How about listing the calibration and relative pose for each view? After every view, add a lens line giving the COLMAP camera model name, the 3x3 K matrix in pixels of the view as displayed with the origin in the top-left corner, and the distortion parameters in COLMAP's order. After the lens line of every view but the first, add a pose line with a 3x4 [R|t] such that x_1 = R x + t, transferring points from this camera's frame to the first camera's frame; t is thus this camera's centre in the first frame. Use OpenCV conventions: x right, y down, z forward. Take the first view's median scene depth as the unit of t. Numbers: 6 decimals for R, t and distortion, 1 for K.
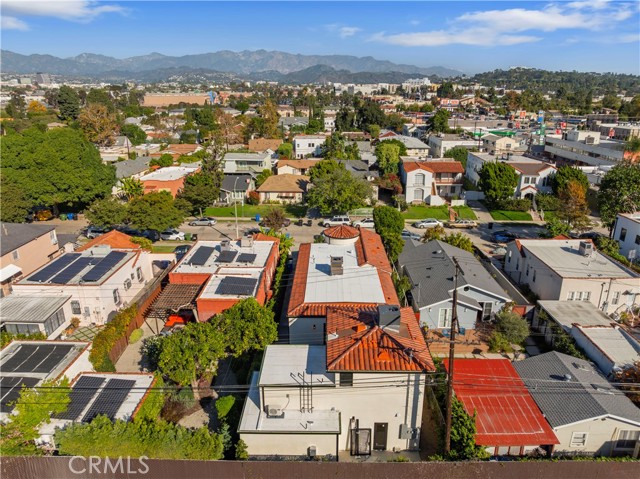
lens RADIAL K [[448.1, 0, 320.0], [0, 448.1, 239.5], [0, 0, 1]] dist [-0.036911, -0.001001]
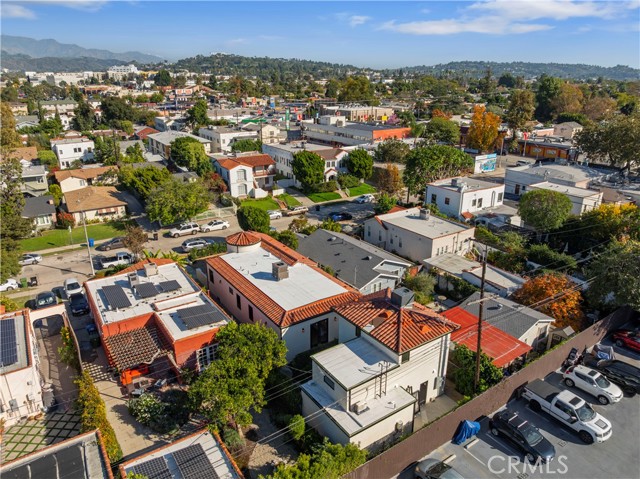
lens RADIAL K [[448.1, 0, 320.0], [0, 448.1, 239.5], [0, 0, 1]] dist [-0.036911, -0.001001]
pose [[0.820490, -0.196846, 0.536701, -0.230092], [0.181525, 0.979969, 0.081915, -0.042990], [-0.542075, 0.030214, 0.839787, 0.037909]]
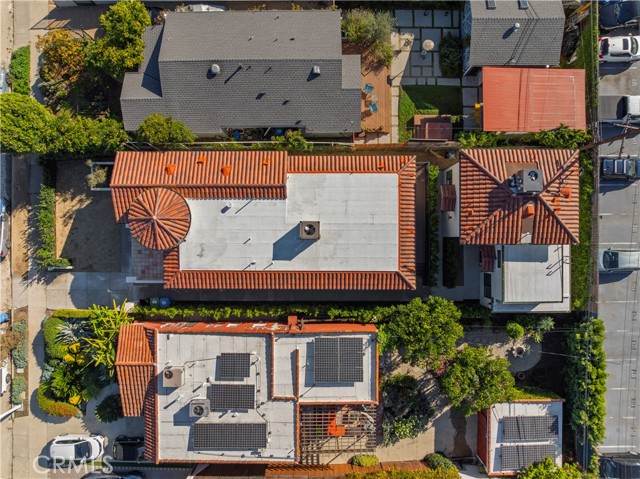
lens RADIAL K [[448.1, 0, 320.0], [0, 448.1, 239.5], [0, 0, 1]] dist [-0.036911, -0.001001]
pose [[-0.015165, -0.999882, 0.002488, 0.010805], [0.324717, -0.002571, 0.945808, -0.321747], [-0.945690, 0.015151, 0.324718, 0.400908]]
